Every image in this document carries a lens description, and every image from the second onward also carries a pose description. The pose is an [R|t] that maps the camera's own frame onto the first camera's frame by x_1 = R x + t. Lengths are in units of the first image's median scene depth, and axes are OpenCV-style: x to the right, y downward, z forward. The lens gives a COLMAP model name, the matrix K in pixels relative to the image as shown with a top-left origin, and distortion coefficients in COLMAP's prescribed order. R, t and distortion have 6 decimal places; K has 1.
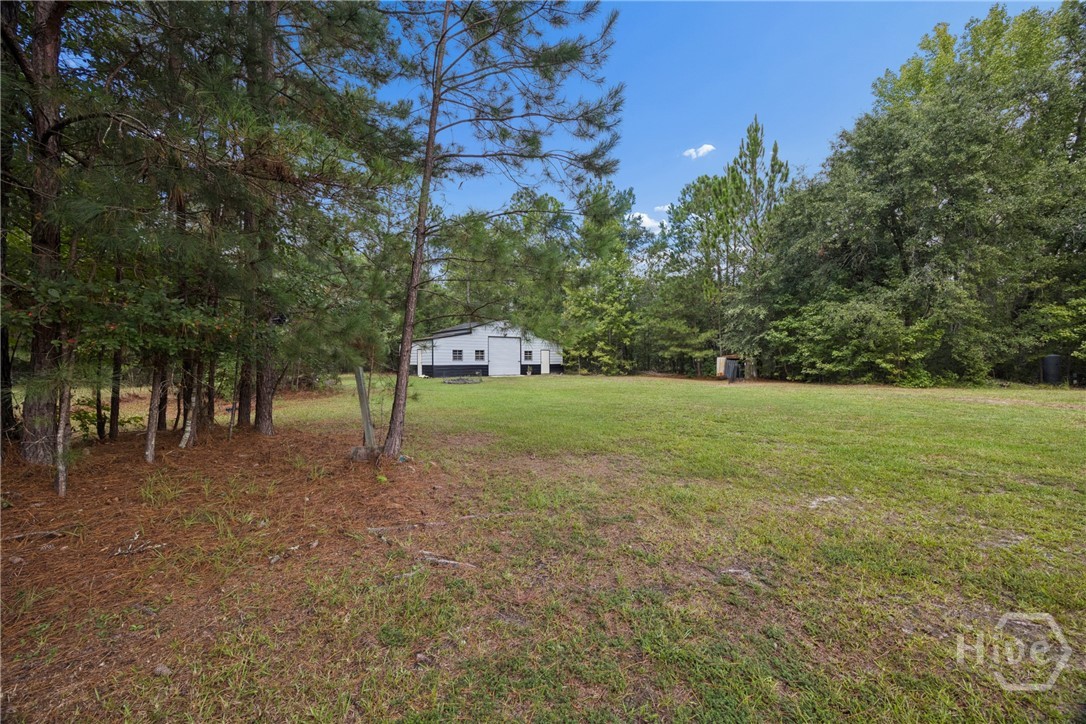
lens RADIAL K [[425.2, 0, 543.4], [0, 425.2, 365.2], [0, 0, 1]] dist [0.022806, -0.002928]
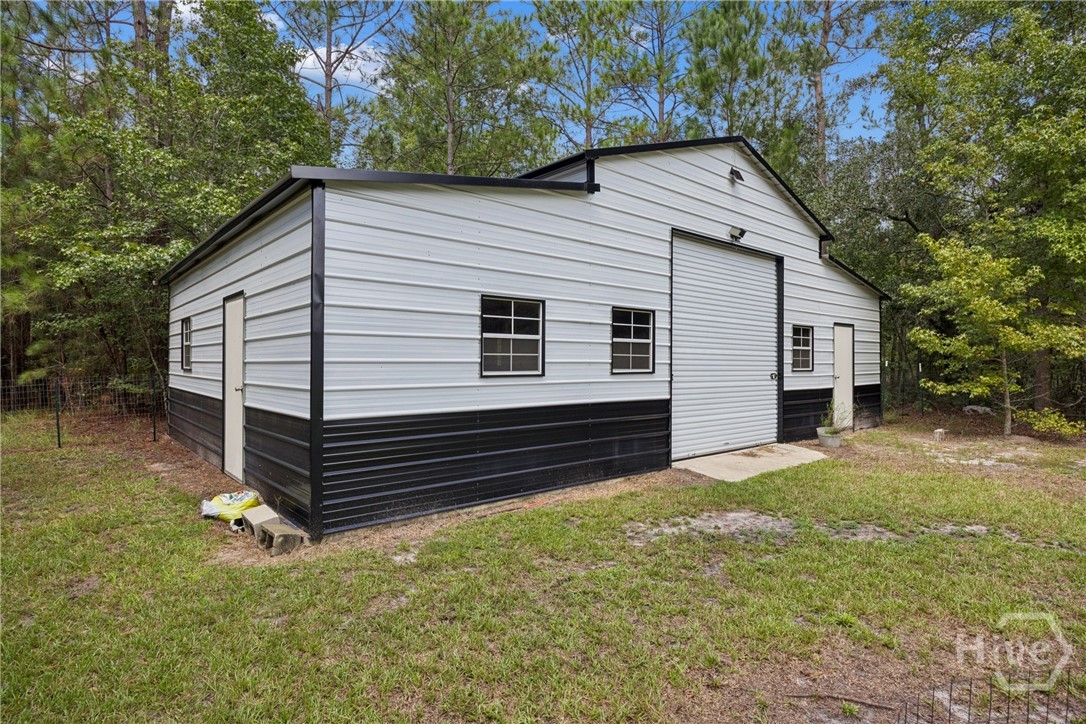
lens RADIAL K [[566.0, 0, 542.8], [0, 566.0, 363.8], [0, 0, 1]] dist [-0.018493, 0.000272]
pose [[0.995688, 0.006482, 0.092537, -0.195177], [-0.006202, 0.999975, -0.003308, -0.013531], [-0.092556, 0.002720, 0.995704, 0.763543]]
